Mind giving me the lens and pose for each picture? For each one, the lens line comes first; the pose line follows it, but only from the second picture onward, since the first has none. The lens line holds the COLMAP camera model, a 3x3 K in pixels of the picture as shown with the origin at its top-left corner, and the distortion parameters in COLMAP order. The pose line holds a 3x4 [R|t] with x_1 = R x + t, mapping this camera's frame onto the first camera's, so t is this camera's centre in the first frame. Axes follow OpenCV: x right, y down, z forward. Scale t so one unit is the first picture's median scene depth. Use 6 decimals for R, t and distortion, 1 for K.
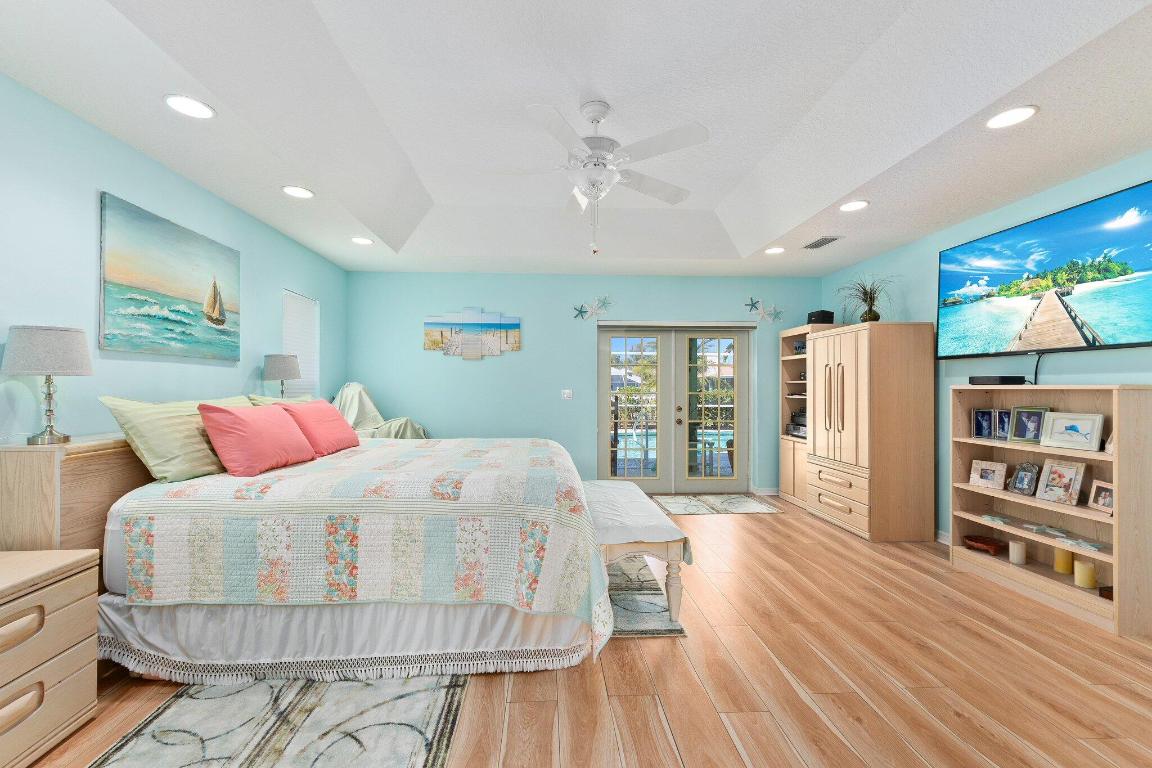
lens RADIAL K [[480.5, 0, 572.4], [0, 480.5, 394.1], [0, 0, 1]] dist [0.004718, -0.000090]
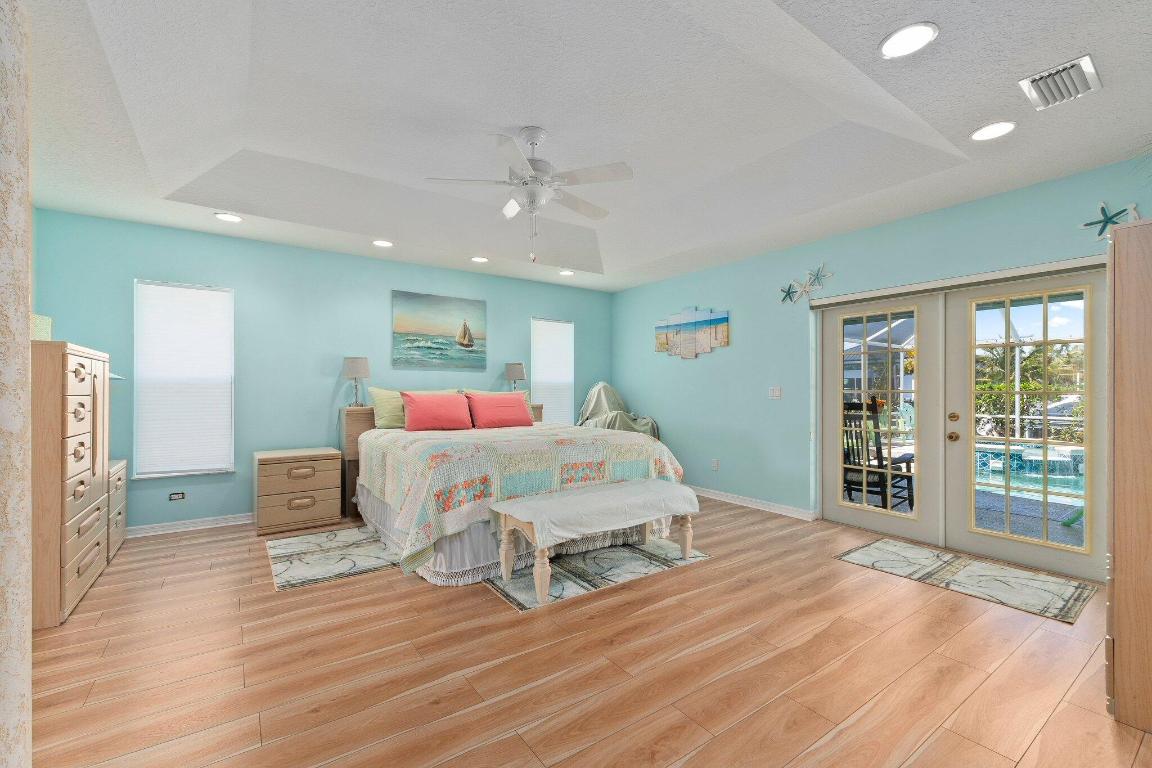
lens RADIAL K [[488.6, 0, 569.6], [0, 488.6, 402.5], [0, 0, 1]] dist [0.006205, 0.000128]
pose [[0.522600, 0.021658, -0.852303, 0.945152], [-0.015294, 0.999755, 0.016028, 0.016831], [0.852441, 0.004659, 0.522803, 0.415979]]
